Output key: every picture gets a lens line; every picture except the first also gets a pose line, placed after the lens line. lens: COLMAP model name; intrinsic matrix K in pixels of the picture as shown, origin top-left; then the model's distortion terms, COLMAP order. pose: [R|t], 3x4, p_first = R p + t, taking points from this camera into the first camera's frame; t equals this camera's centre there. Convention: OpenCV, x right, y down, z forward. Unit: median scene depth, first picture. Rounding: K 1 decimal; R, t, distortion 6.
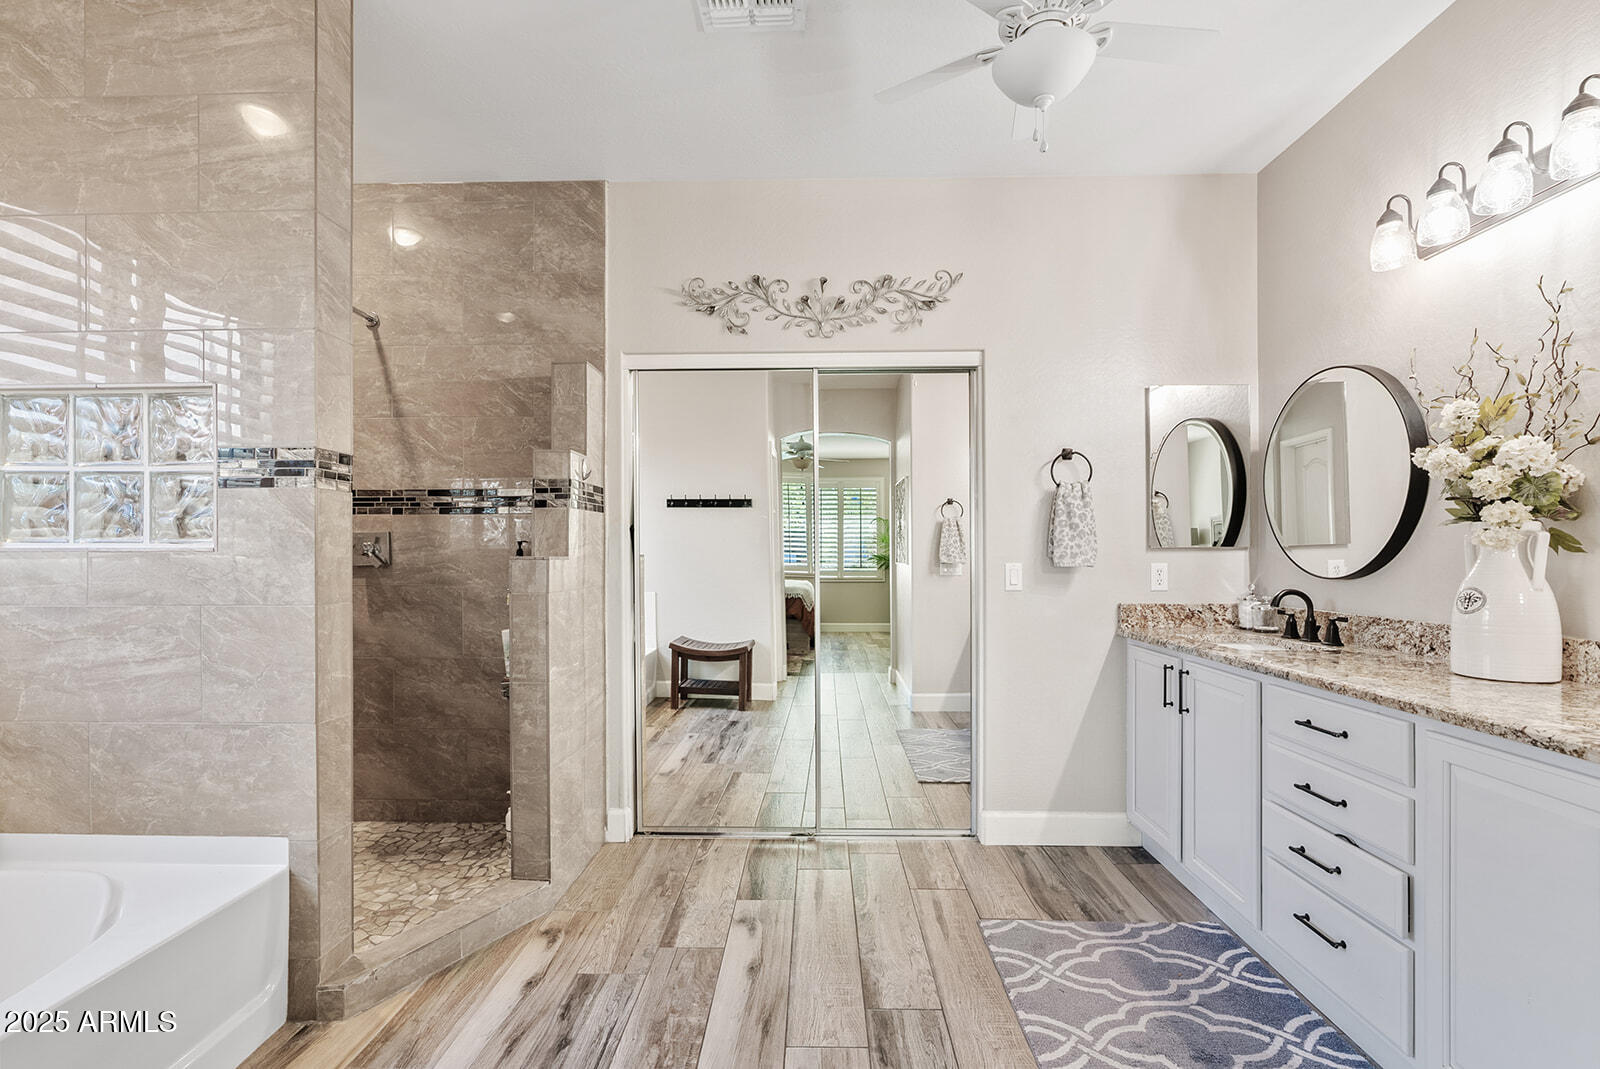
lens RADIAL K [[724.4, 0, 800.0], [0, 724.4, 534.5], [0, 0, 1]] dist [-0.004223, 0.000602]
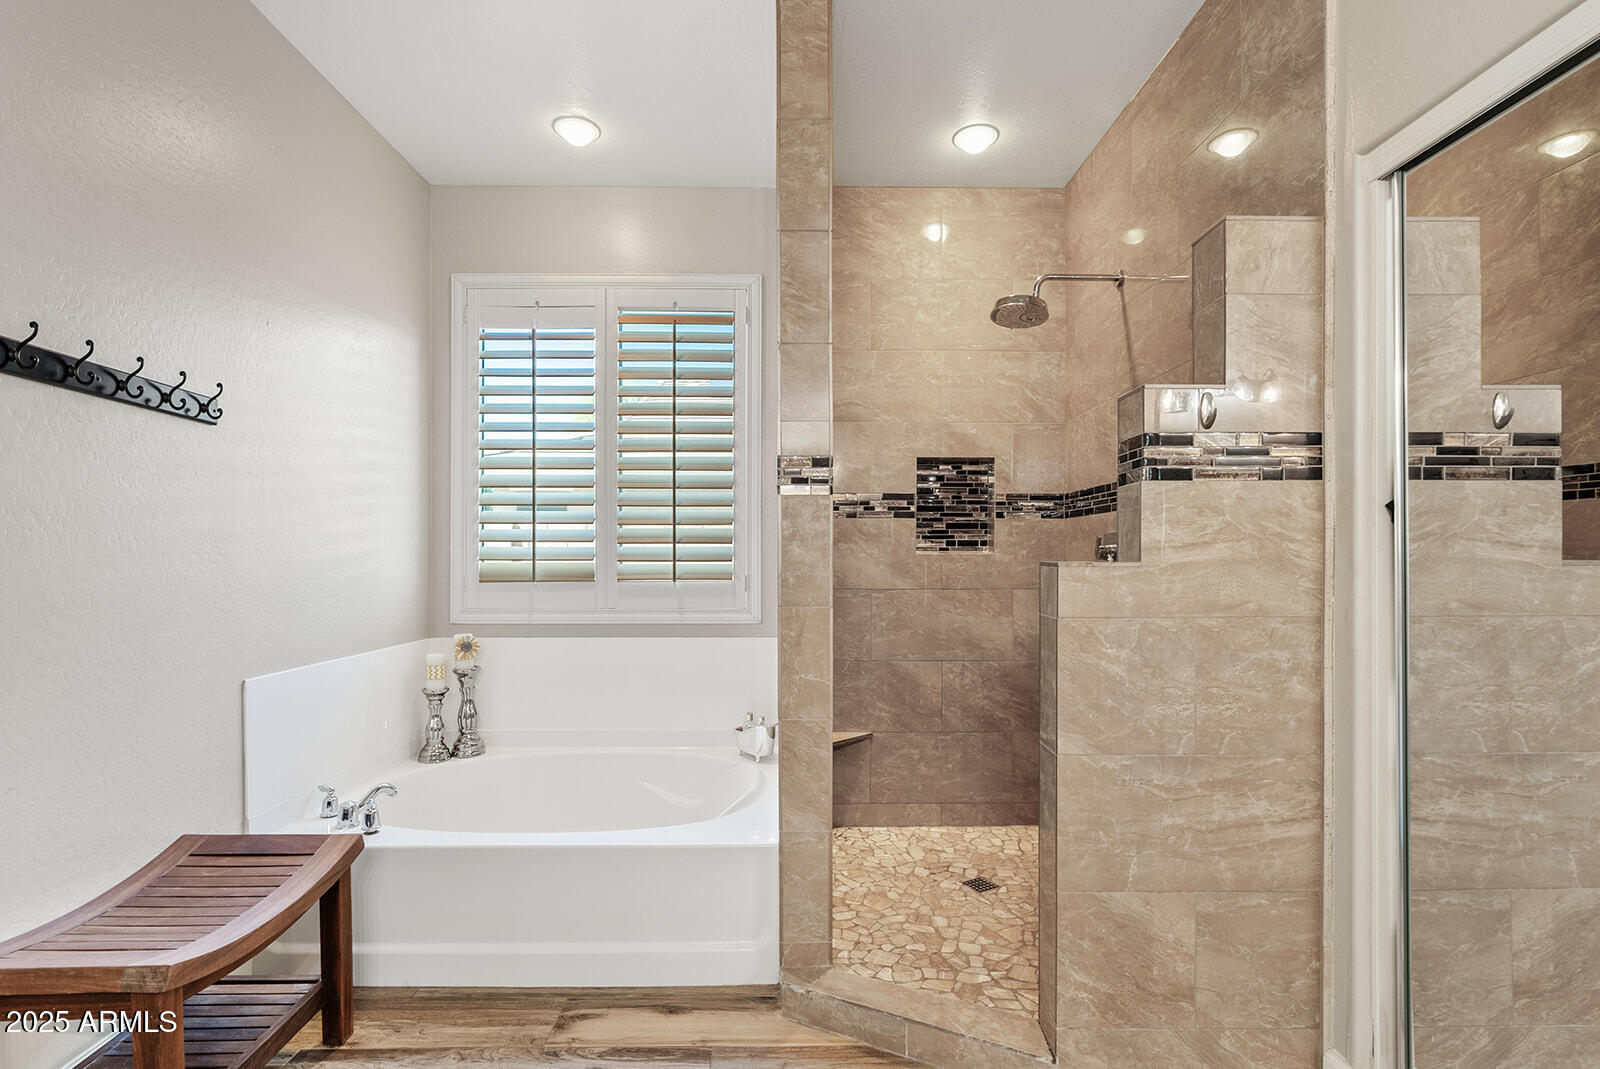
lens RADIAL K [[732.9, 0, 799.7], [0, 732.9, 556.7], [0, 0, 1]] dist [-0.001263, 0.000152]
pose [[0.051428, 0.000204, -0.998677, 0.306417], [0.024481, 0.999699, 0.001465, 0.019099], [0.998377, -0.024524, 0.051408, 0.755592]]
